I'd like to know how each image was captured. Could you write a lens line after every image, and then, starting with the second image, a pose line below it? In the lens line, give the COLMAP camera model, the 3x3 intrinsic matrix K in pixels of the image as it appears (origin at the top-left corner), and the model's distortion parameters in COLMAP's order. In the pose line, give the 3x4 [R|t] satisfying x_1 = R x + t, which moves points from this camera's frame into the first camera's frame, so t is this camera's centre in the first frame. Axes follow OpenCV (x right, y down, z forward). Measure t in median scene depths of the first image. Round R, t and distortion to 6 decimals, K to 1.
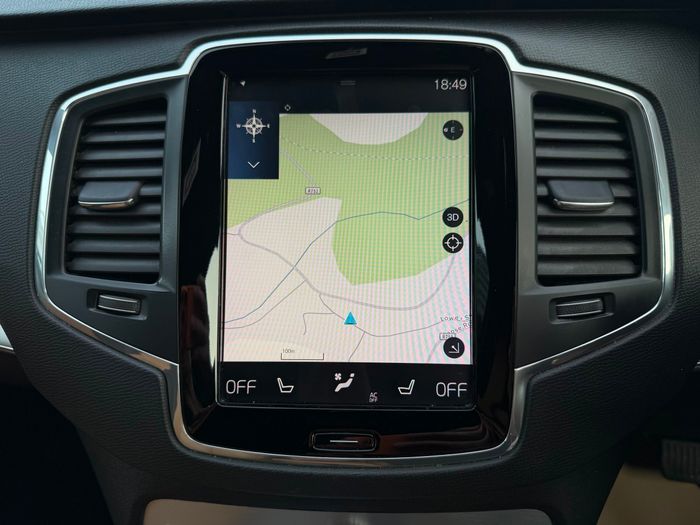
lens RADIAL K [[485.2, 0, 347.6], [0, 485.2, 261.7], [0, 0, 1]] dist [-0.032517, -0.007974]
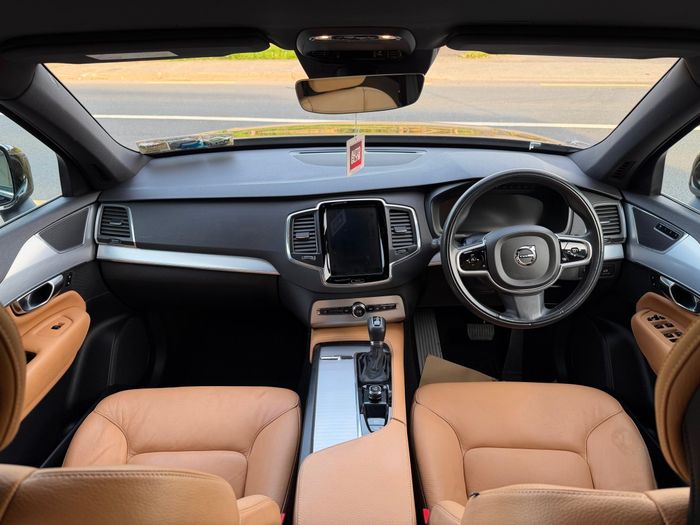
lens RADIAL K [[485.2, 0, 347.5], [0, 485.2, 263.2], [0, 0, 1]] dist [-0.032517, -0.007974]
pose [[0.984647, -0.069374, 0.160179, -0.870604], [0.082573, 0.993585, -0.077264, 0.545771], [-0.153791, 0.089304, 0.984059, -3.786960]]
